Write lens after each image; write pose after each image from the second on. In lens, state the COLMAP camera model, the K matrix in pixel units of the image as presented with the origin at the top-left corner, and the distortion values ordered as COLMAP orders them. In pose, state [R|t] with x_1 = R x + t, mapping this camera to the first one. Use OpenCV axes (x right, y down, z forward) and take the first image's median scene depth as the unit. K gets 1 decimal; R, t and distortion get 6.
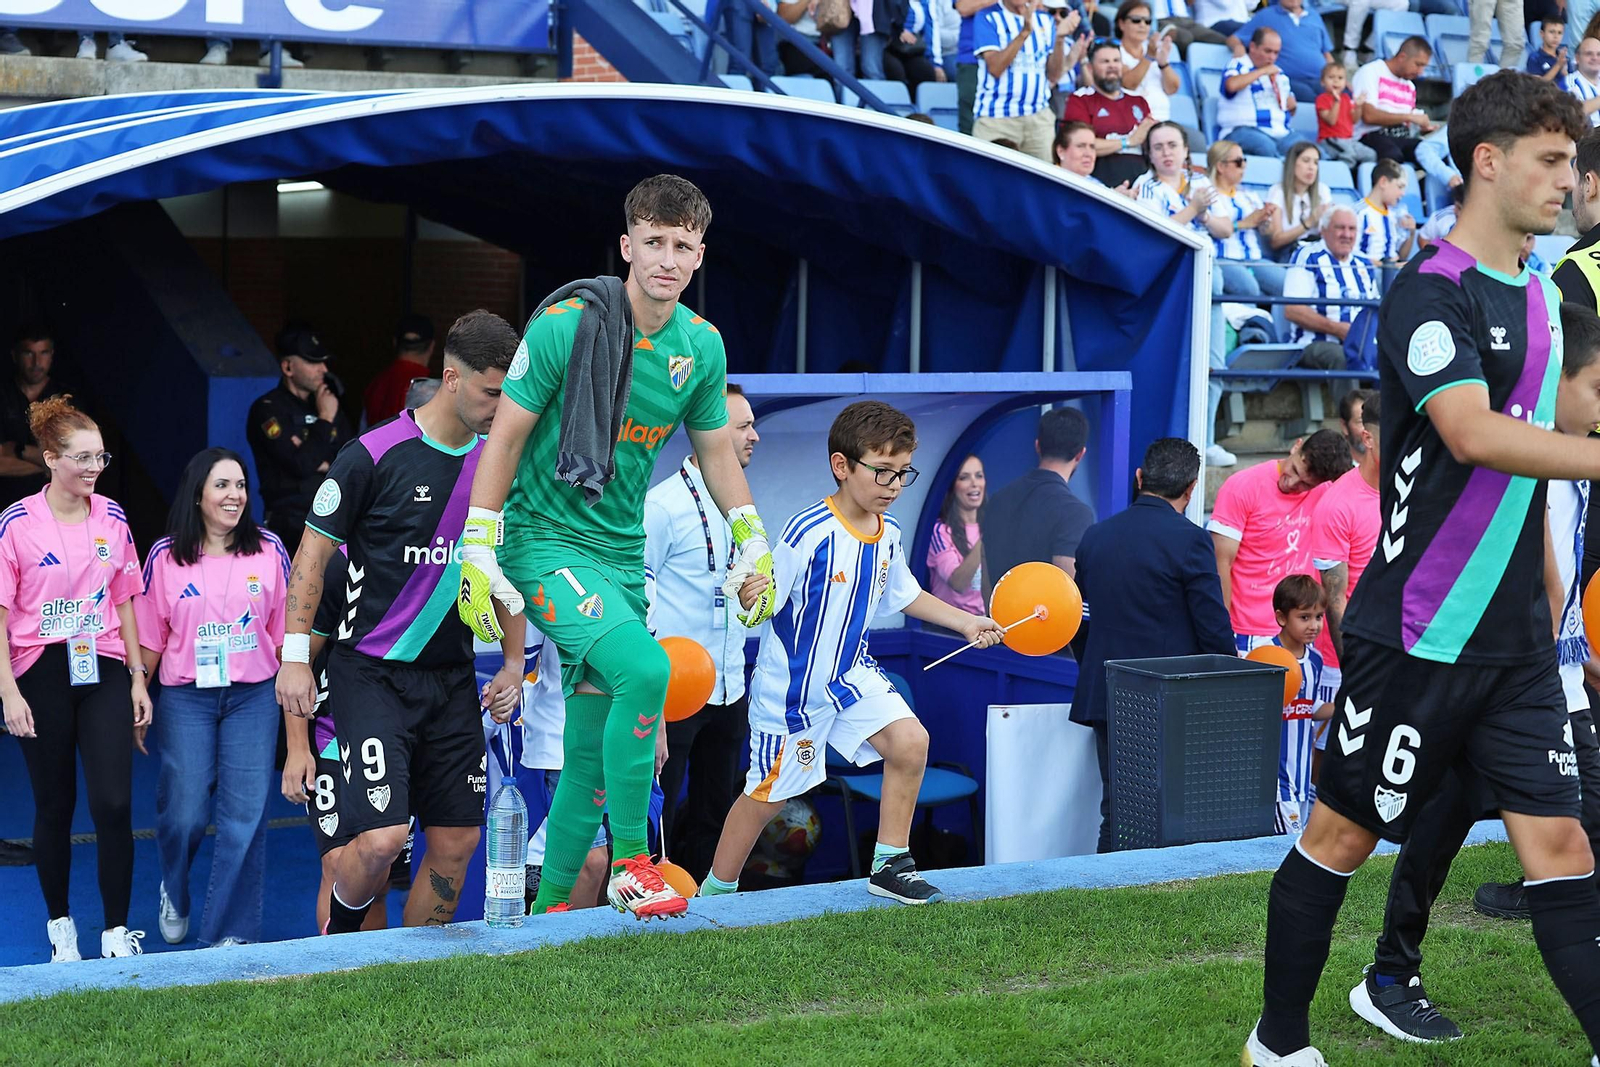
lens RADIAL K [[3140.3, 0, 800.0], [0, 3140.3, 533.5], [0, 0, 1]] dist [-0.102702, -0.389058]
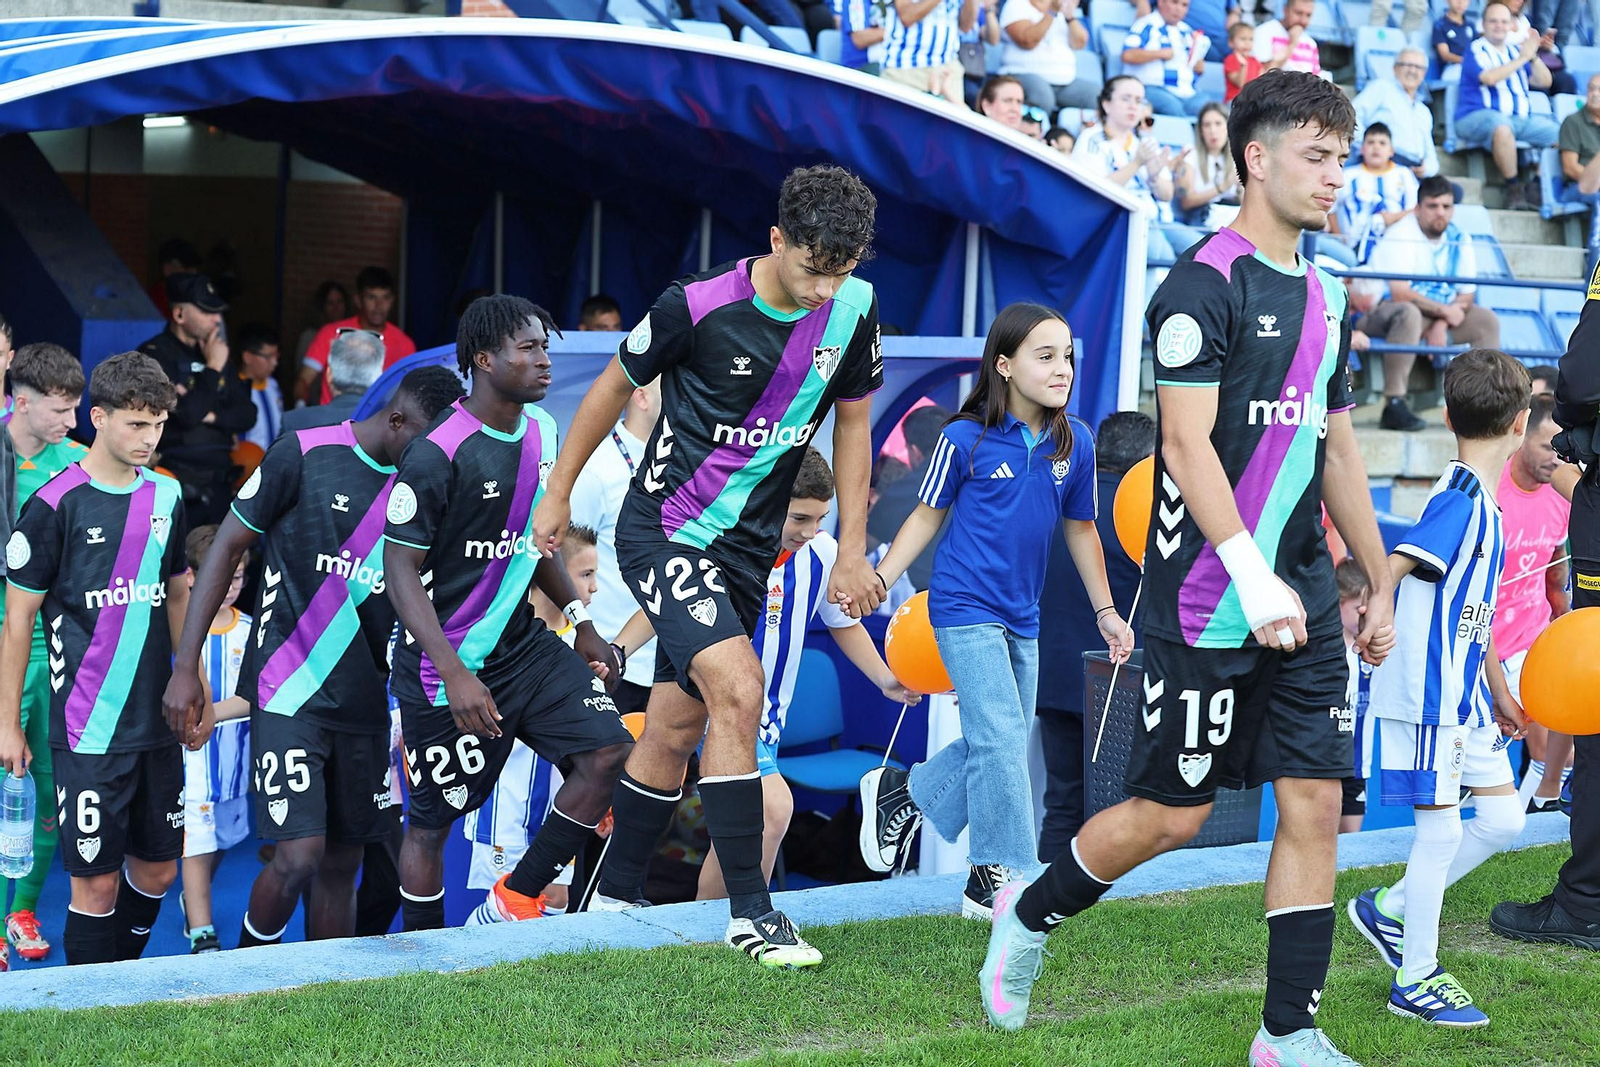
lens RADIAL K [[3140.3, 0, 800.0], [0, 3140.3, 533.5], [0, 0, 1]] dist [-0.102702, -0.389058]
pose [[0.998383, 0.020306, 0.053098, -0.021996], [-0.021127, 0.999665, 0.014939, -0.004034], [-0.052777, -0.016037, 0.998478, 0.043433]]
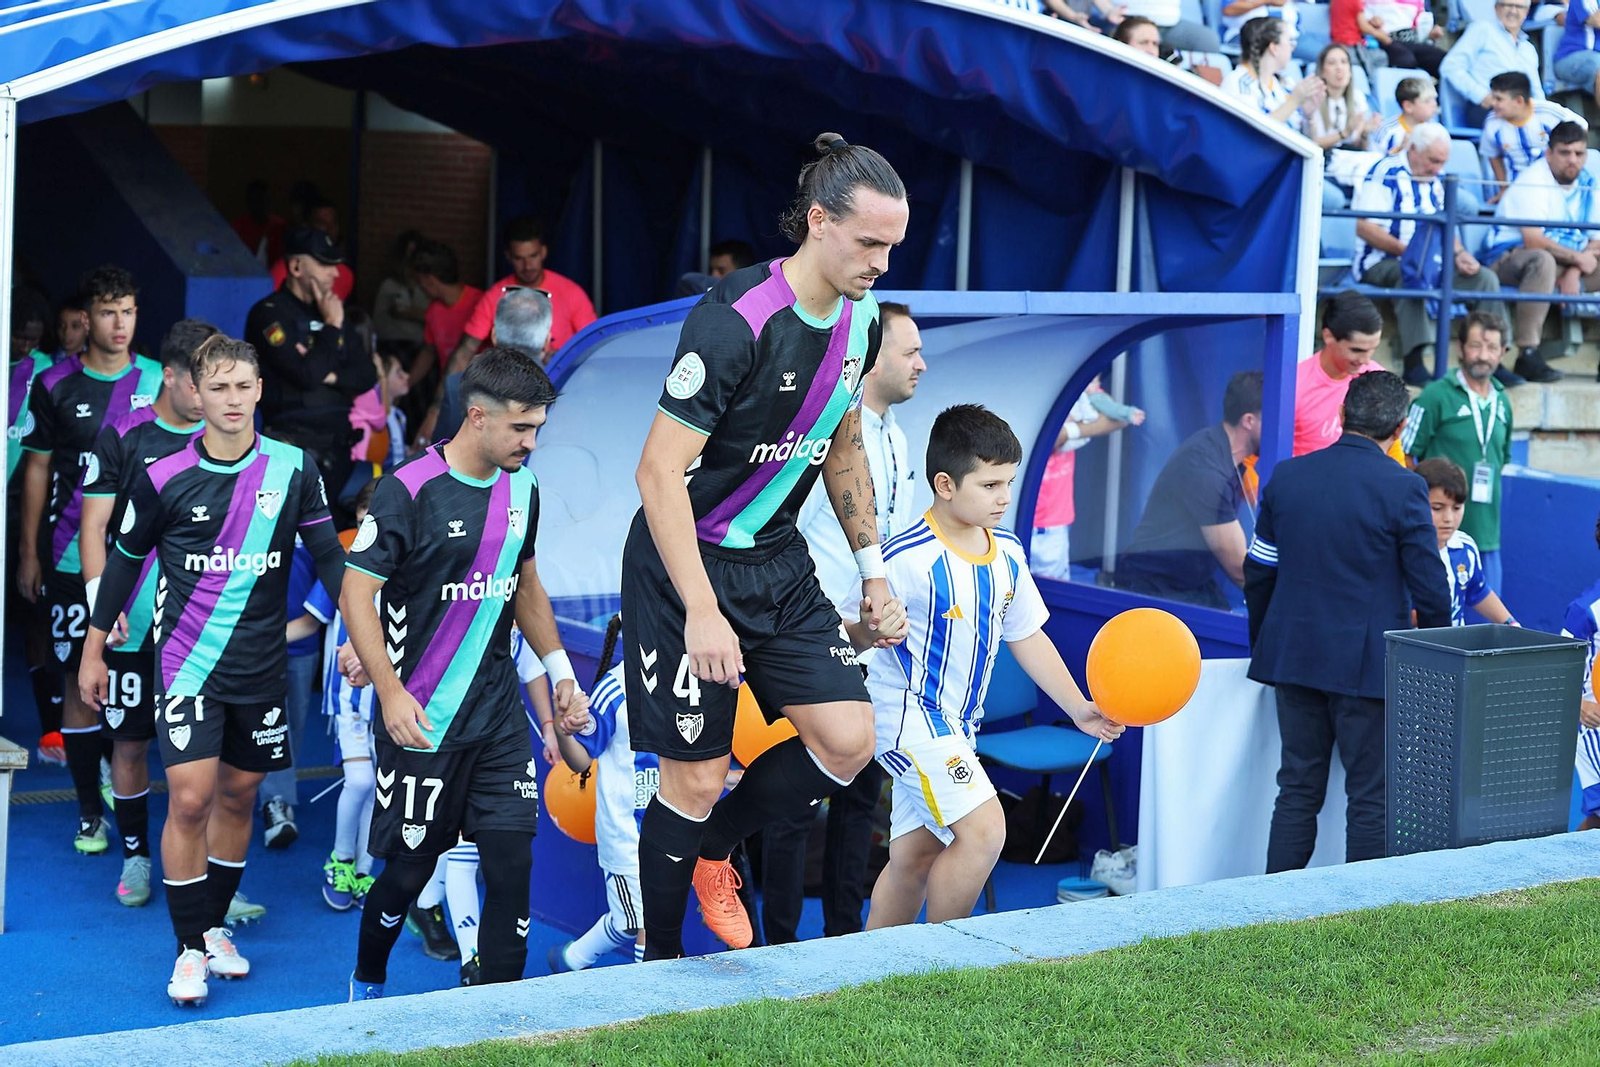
lens RADIAL K [[3140.3, 0, 800.0], [0, 3140.3, 533.5], [0, 0, 1]] dist [-0.102702, -0.389058]
pose [[0.998146, 0.011677, 0.059731, -0.069865], [-0.013610, 0.999394, 0.032052, -0.007384], [-0.059320, -0.032806, 0.997700, 0.084303]]
